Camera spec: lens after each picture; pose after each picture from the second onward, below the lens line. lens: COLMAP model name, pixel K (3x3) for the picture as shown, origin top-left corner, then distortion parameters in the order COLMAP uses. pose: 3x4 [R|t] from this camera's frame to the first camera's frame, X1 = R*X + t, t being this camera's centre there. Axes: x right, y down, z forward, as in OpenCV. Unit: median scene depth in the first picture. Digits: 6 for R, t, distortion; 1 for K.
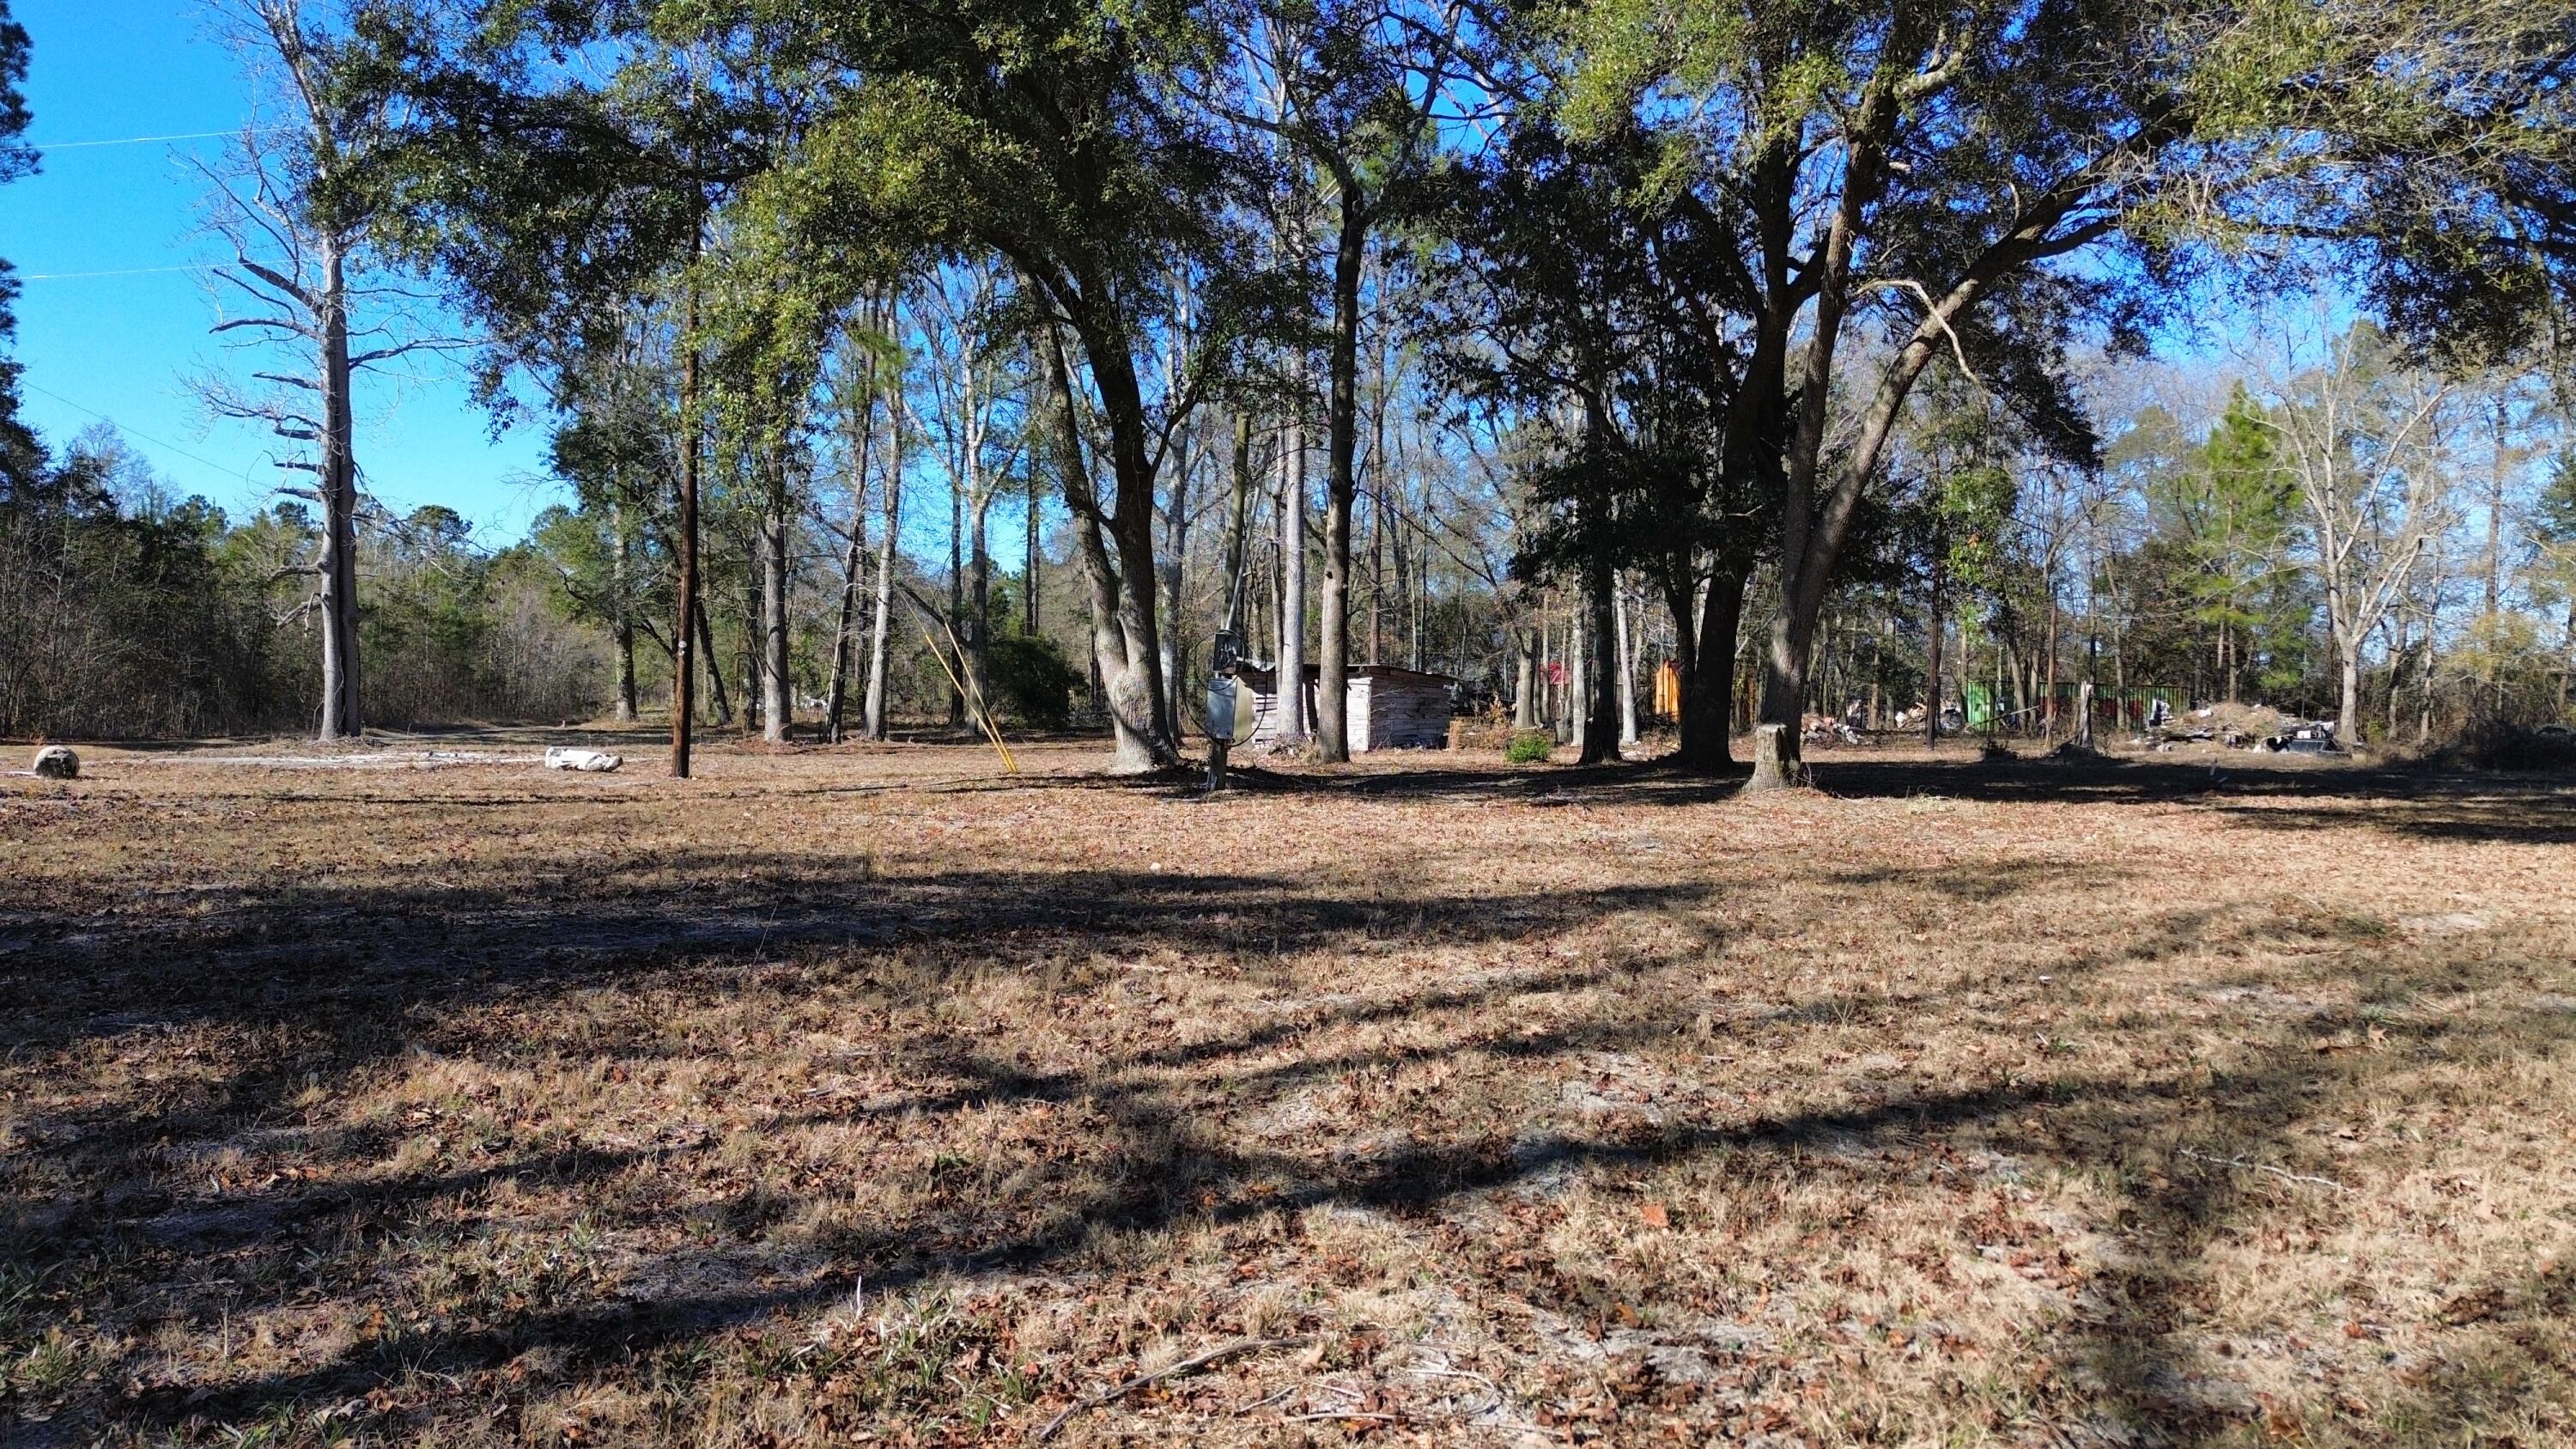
lens RADIAL K [[1795.4, 0, 1304.3], [0, 1795.4, 716.9], [0, 0, 1]] dist [0.101467, -0.098050]
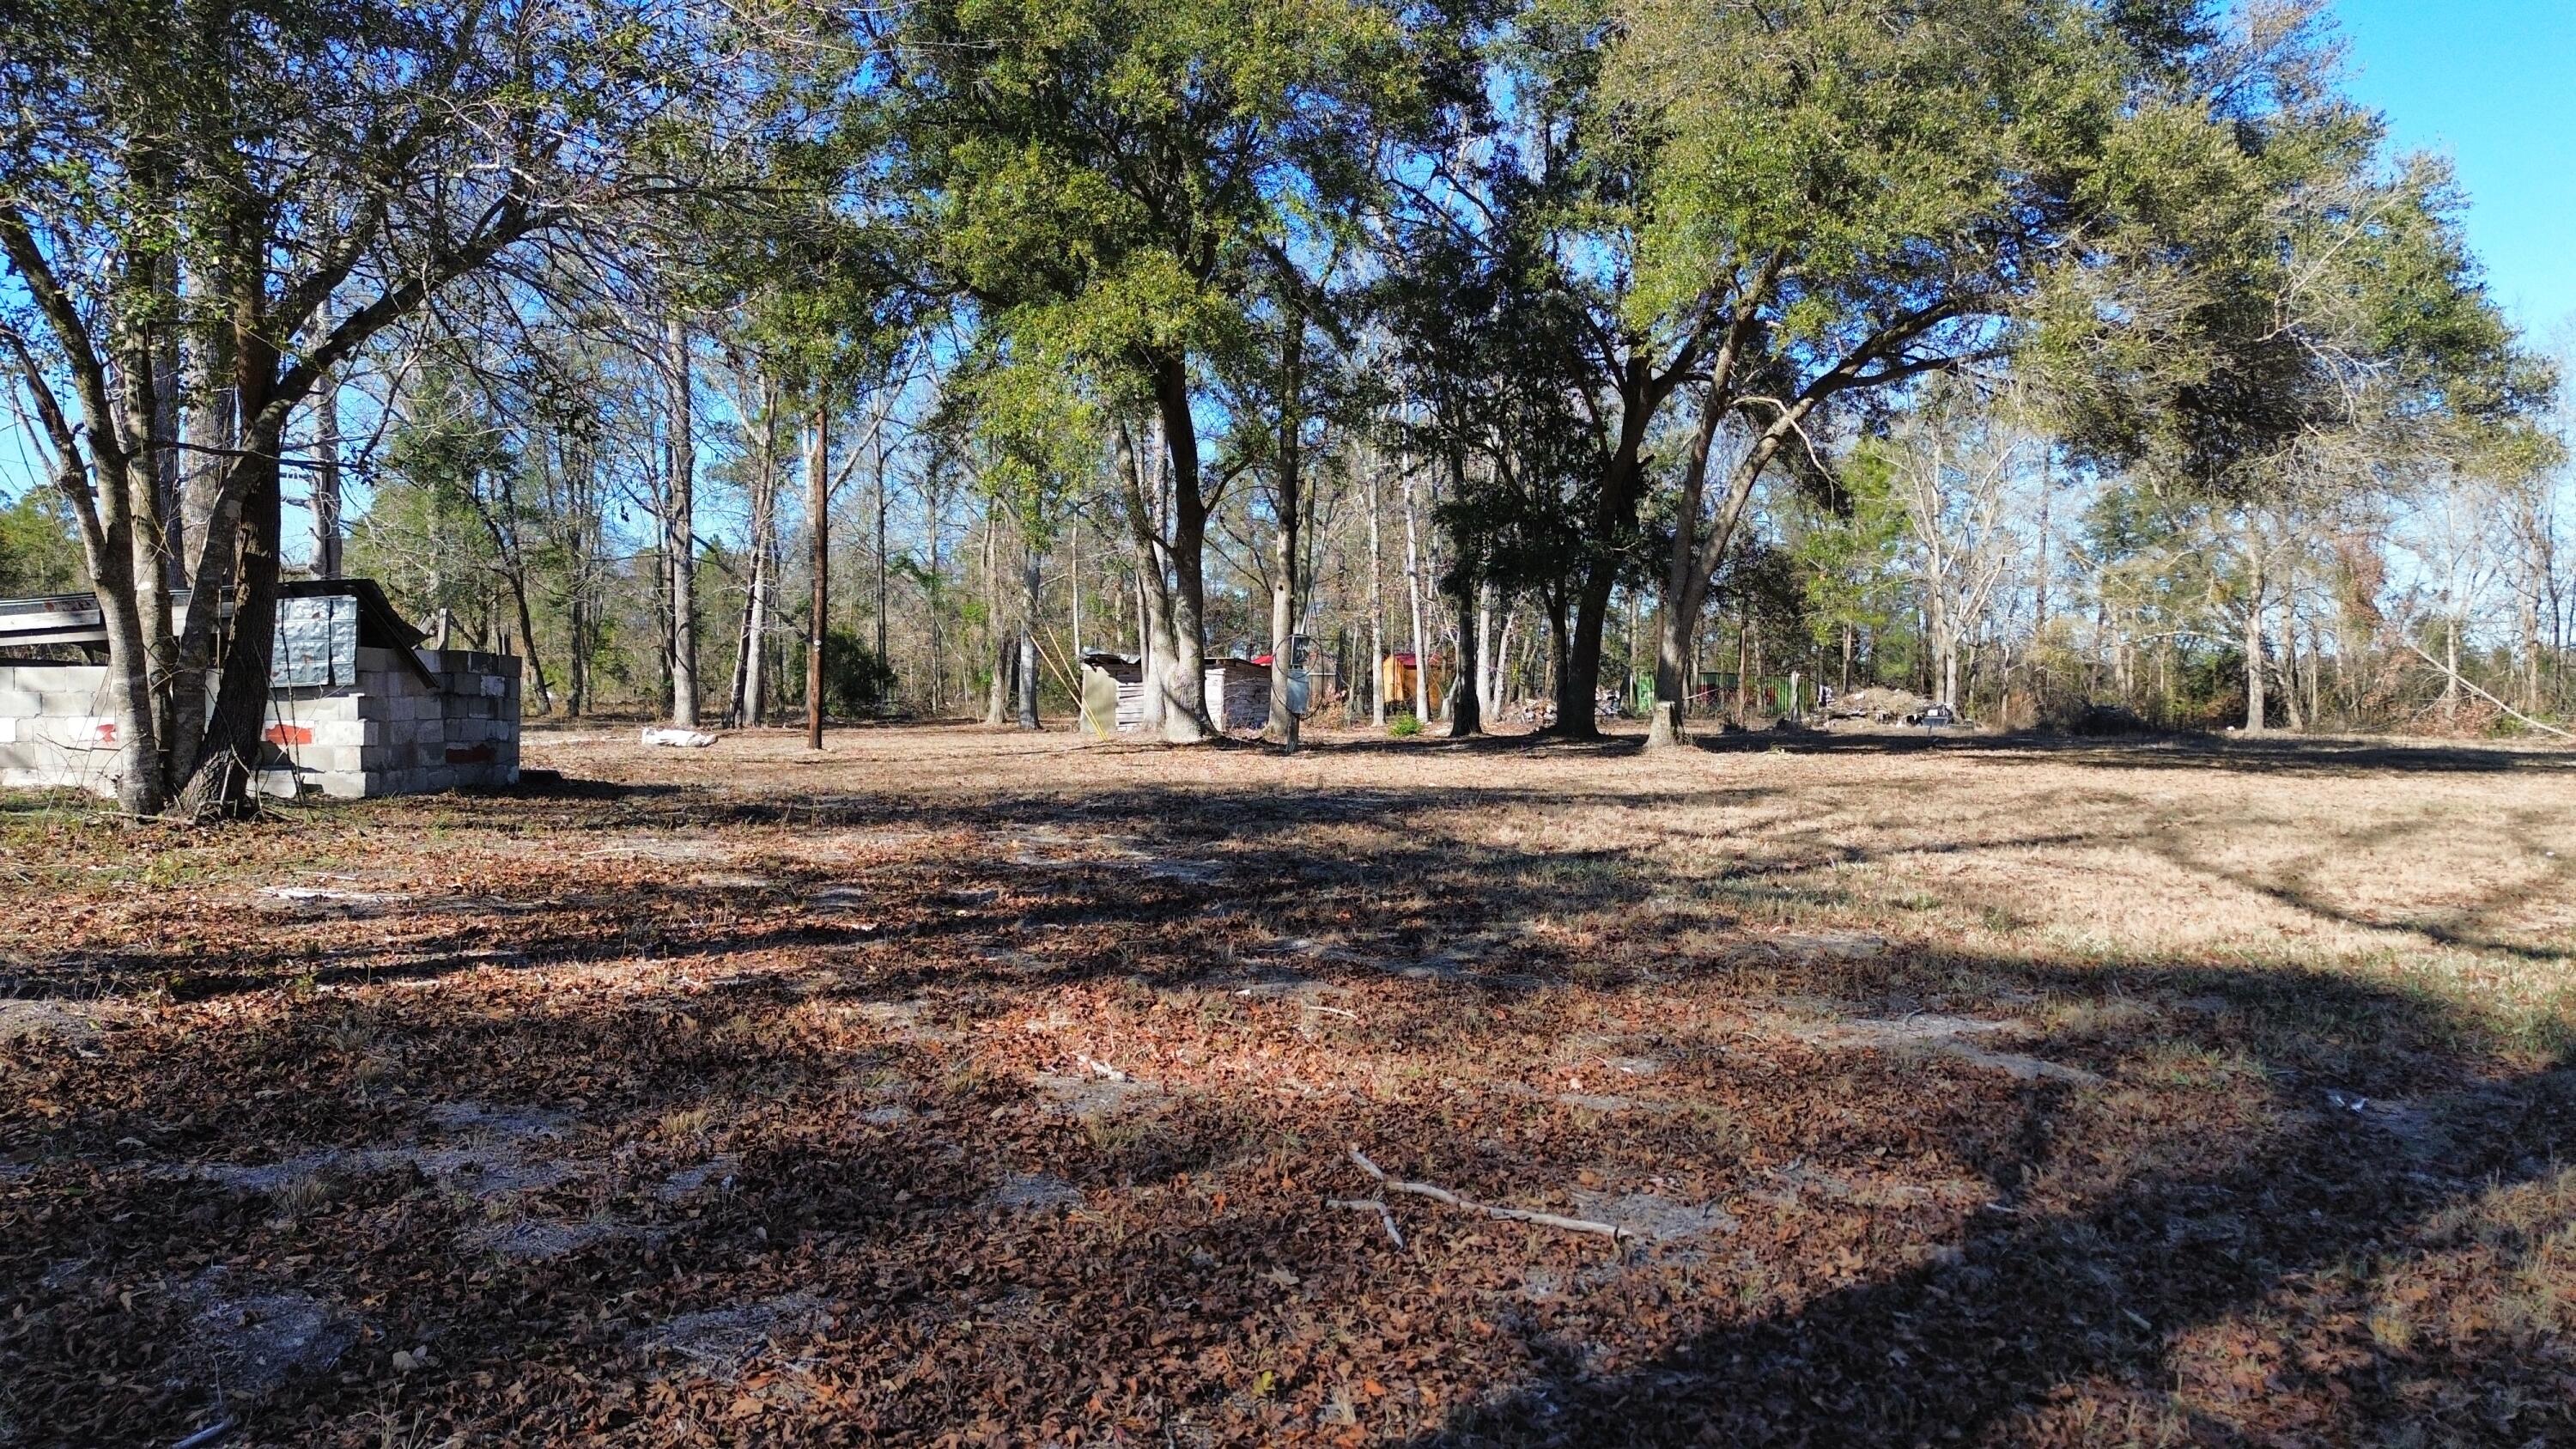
lens RADIAL K [[1795.4, 0, 1304.3], [0, 1795.4, 716.9], [0, 0, 1]] dist [0.101467, -0.098050]
pose [[0.979649, -0.006594, 0.200611, -0.223888], [0.005608, 0.999969, 0.005485, 0.005314], [-0.200641, -0.004248, 0.979656, -0.240662]]
